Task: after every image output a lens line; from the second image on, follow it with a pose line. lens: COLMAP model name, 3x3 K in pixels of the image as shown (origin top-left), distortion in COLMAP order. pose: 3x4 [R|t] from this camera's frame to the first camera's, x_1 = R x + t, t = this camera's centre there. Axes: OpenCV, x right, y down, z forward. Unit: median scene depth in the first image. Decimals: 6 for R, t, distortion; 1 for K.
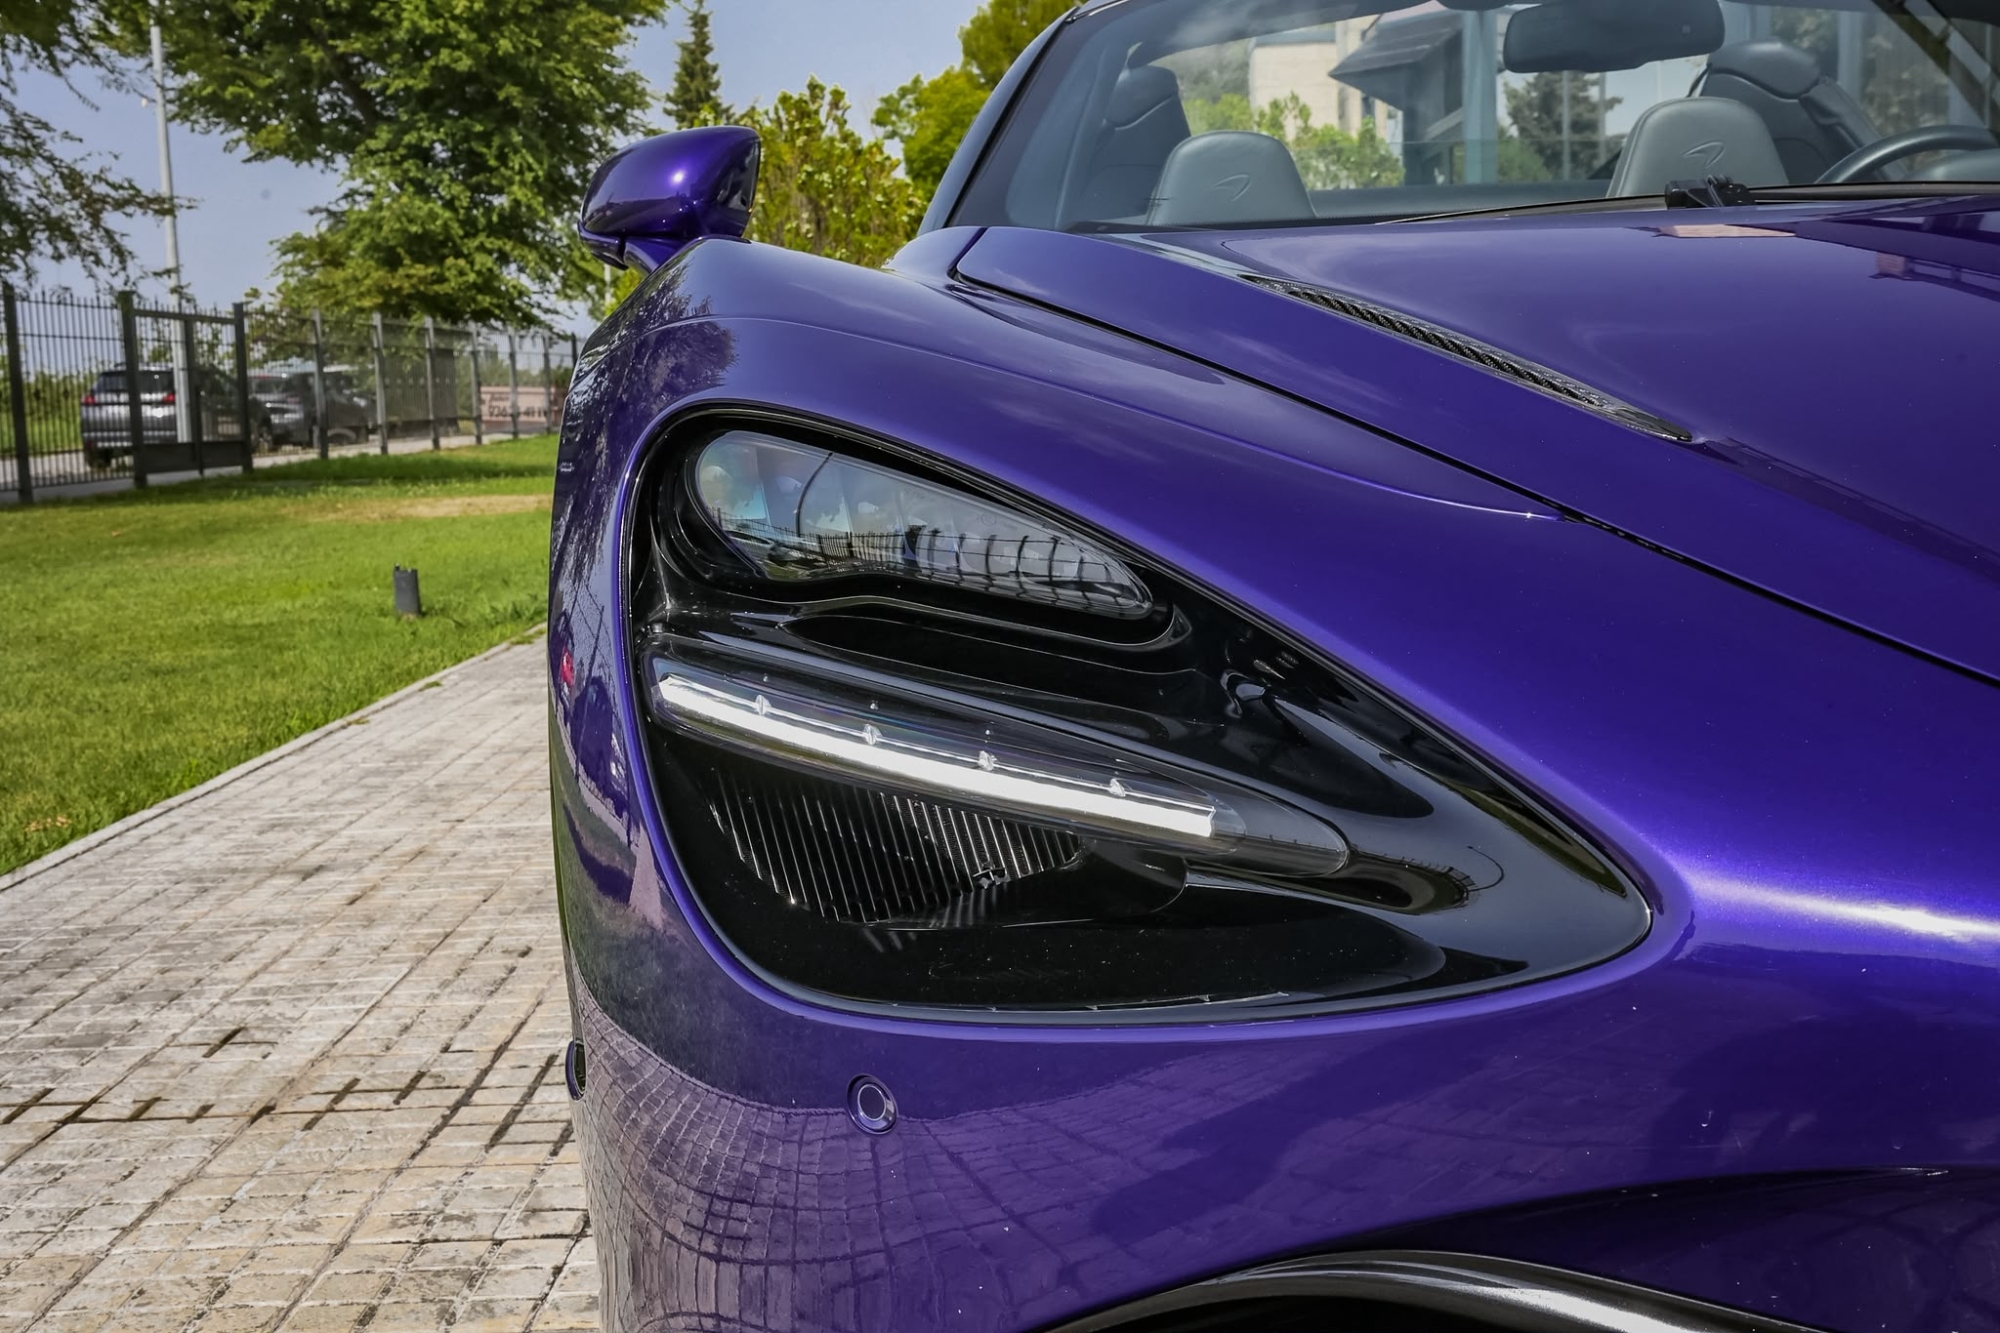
lens RADIAL K [[2311.8, 0, 1000.0], [0, 2311.8, 666.5], [0, 0, 1]] dist [0.012557, 0.017809]
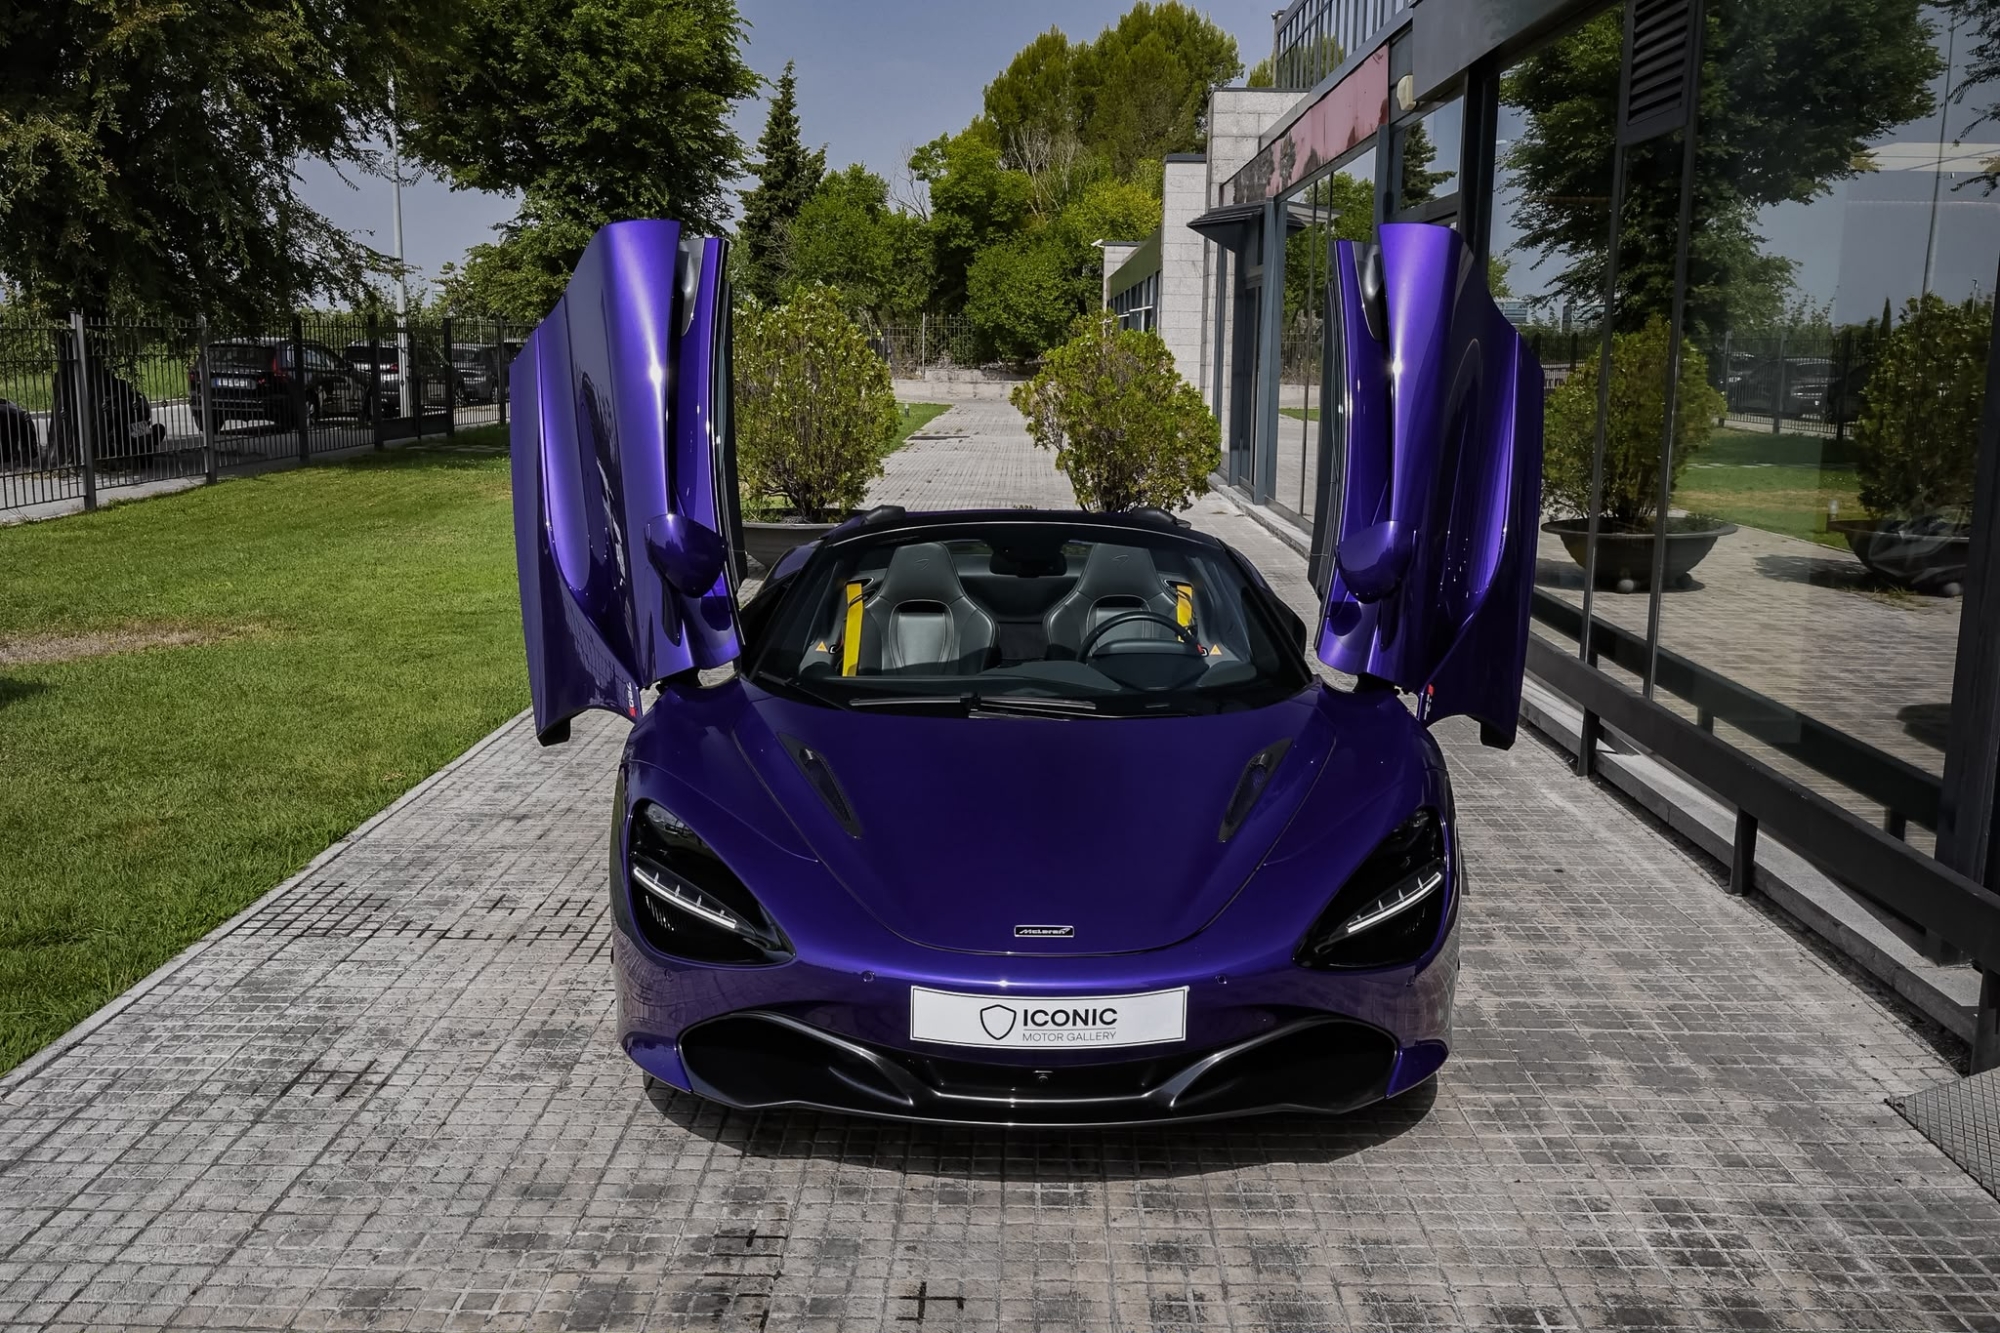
lens RADIAL K [[1783.5, 0, 1000.0], [0, 1783.5, 666.5], [0, 0, 1]] dist [0.002576, 0.007312]
pose [[0.998804, 0.048840, -0.002435, 0.133877], [-0.048567, 0.996565, 0.067084, -0.160229], [0.005703, -0.066886, 0.997744, -0.582561]]
